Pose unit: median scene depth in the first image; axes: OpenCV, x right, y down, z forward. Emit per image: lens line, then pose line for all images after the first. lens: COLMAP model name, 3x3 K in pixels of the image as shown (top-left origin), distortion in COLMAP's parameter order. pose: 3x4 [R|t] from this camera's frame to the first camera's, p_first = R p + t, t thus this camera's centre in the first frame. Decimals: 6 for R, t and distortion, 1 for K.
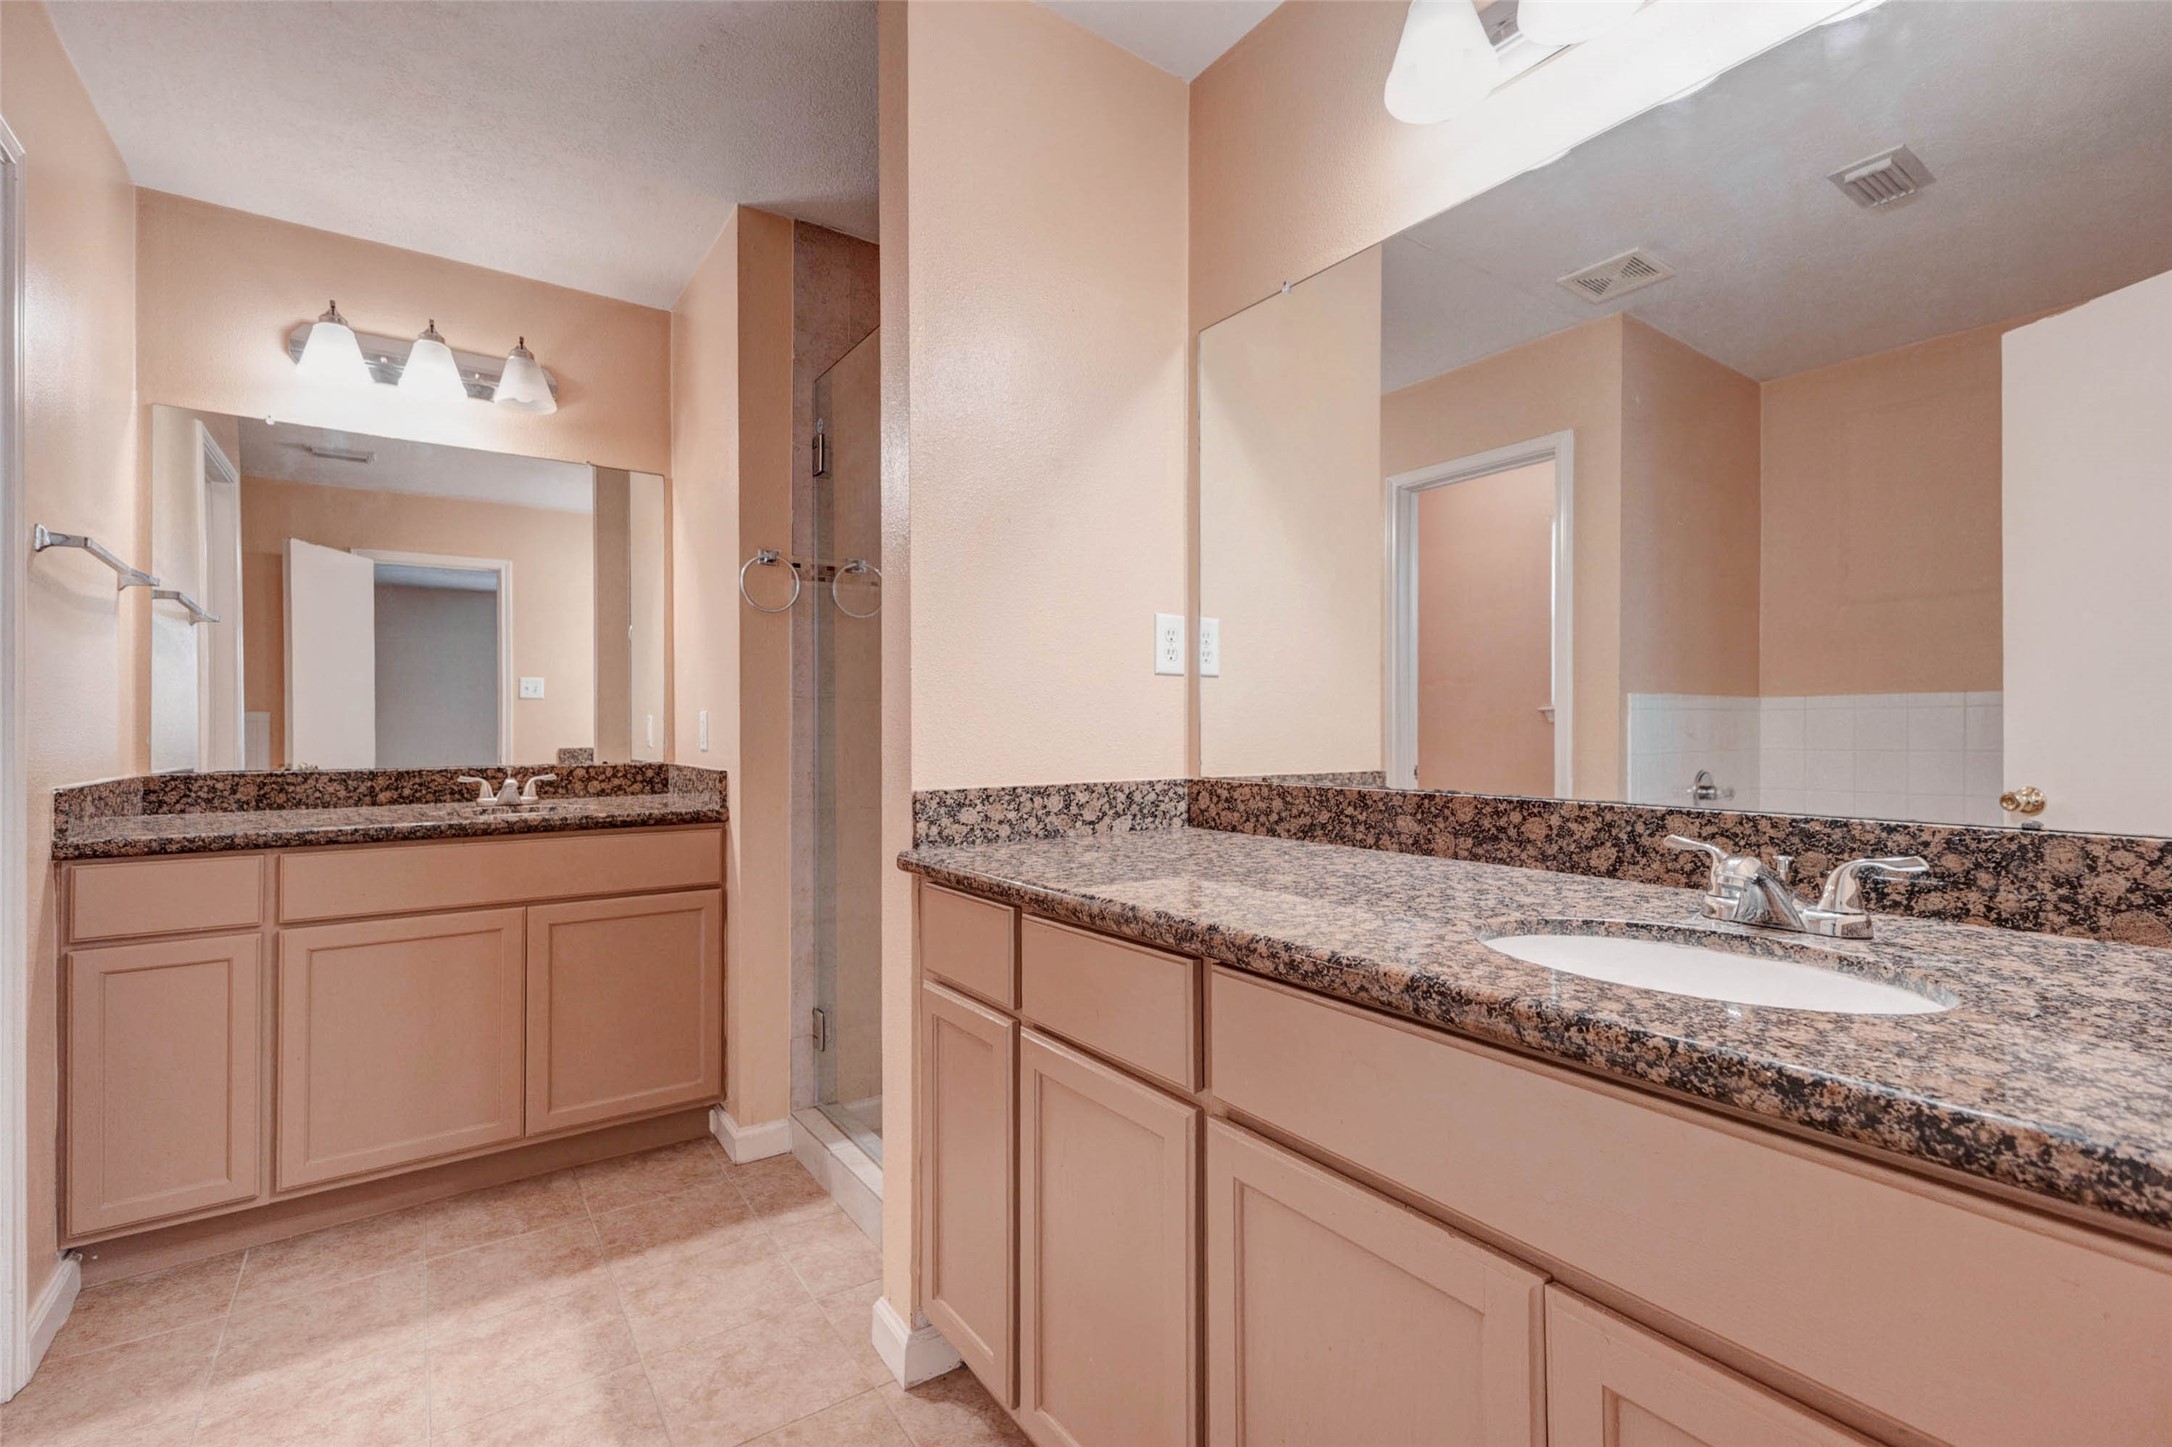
lens RADIAL K [[957.0, 0, 1087.9], [0, 957.0, 722.4], [0, 0, 1]] dist [0.012394, -0.000523]
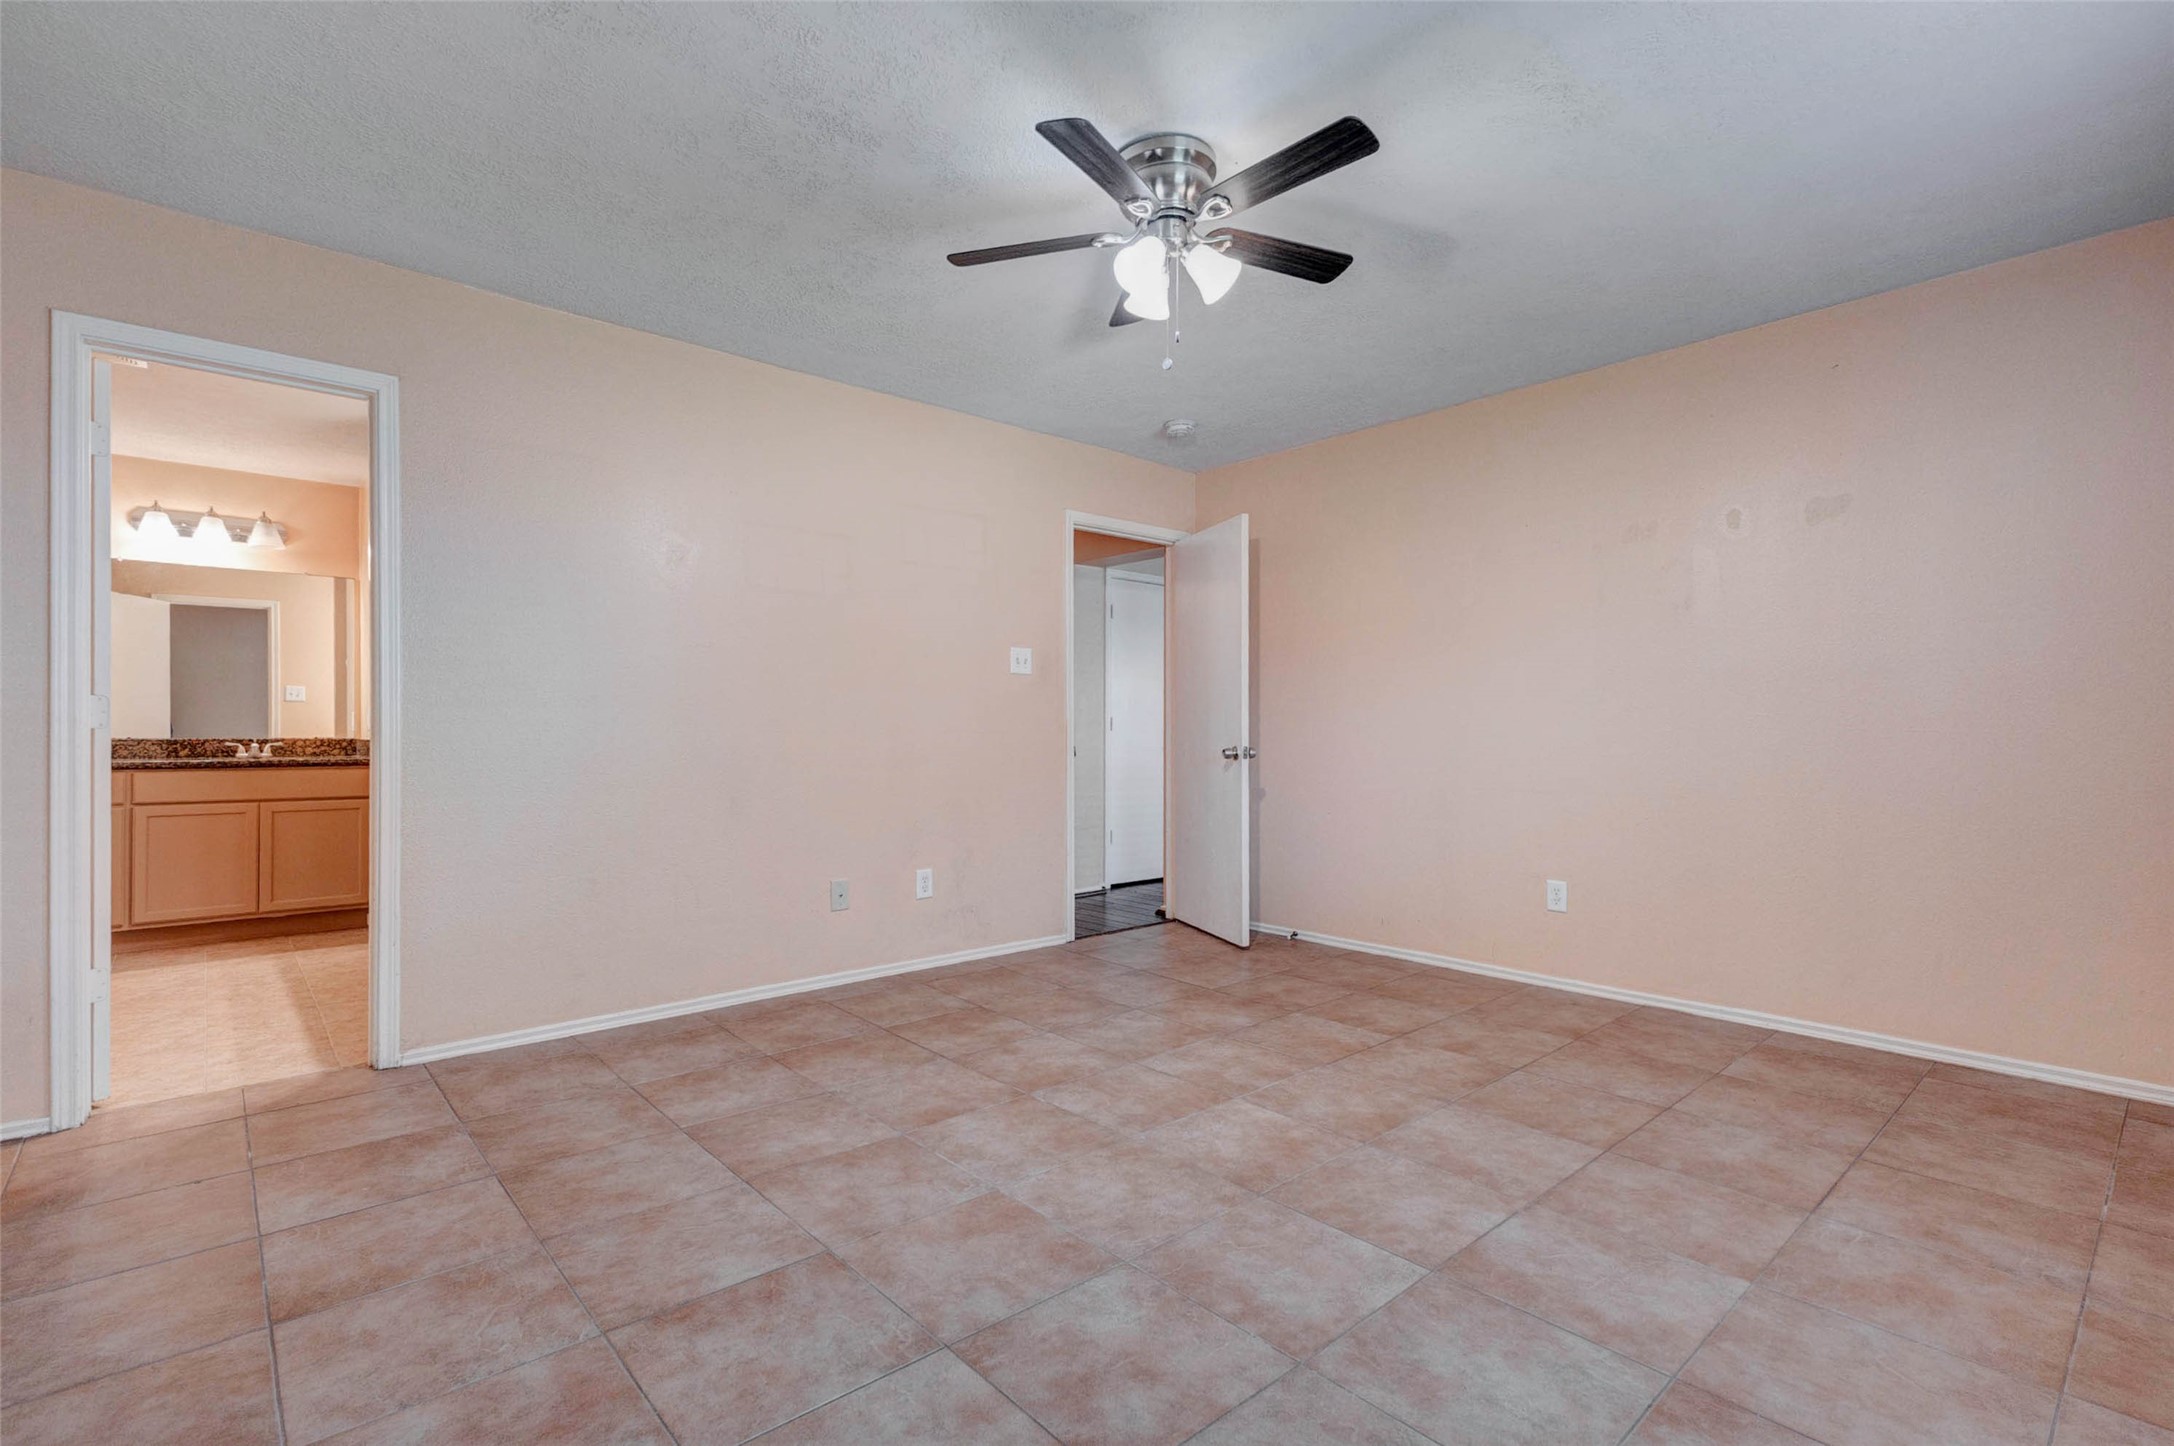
lens RADIAL K [[994.6, 0, 1088.2], [0, 994.6, 733.5], [0, 0, 1]] dist [0.010321, -0.000545]
pose [[0.993358, 0.006898, 0.114857, 0.749824], [-0.007222, 0.999971, 0.002407, 0.019144], [-0.114837, -0.003221, 0.993379, -1.074498]]
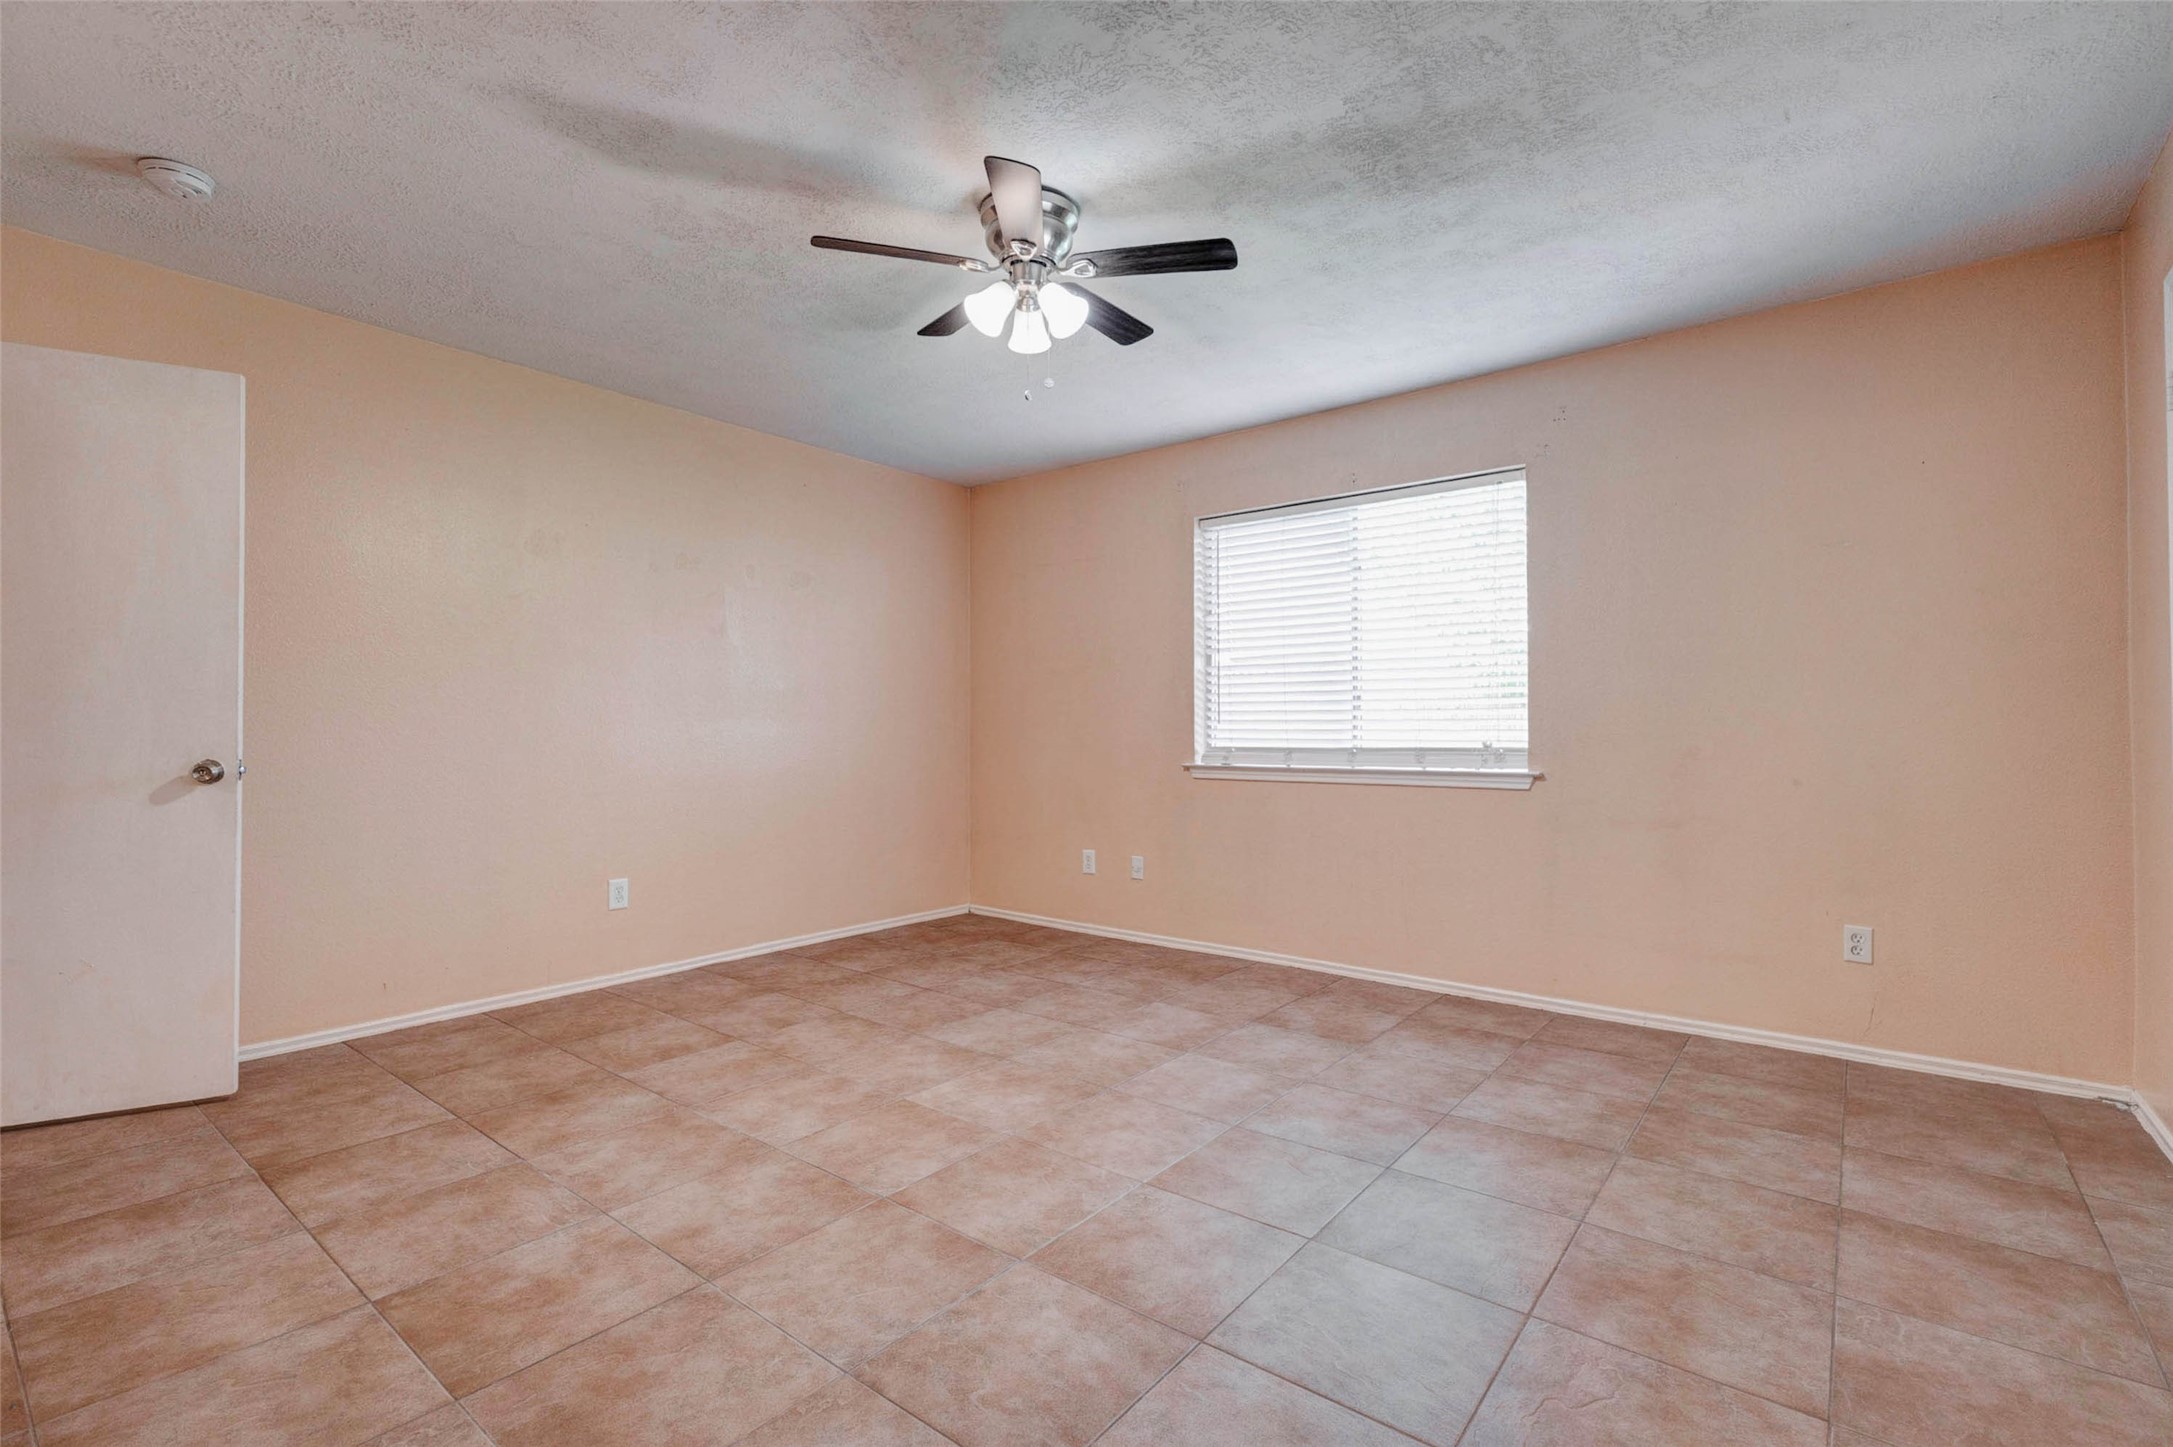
lens RADIAL K [[957.4, 0, 1101.4], [0, 957.4, 720.7], [0, 0, 1]] dist [0.012394, -0.000523]
pose [[-0.284673, 0.020111, 0.958414, -0.561587], [0.000759, 0.999784, -0.020754, 0.031220], [-0.958624, -0.005181, -0.284627, 0.839237]]
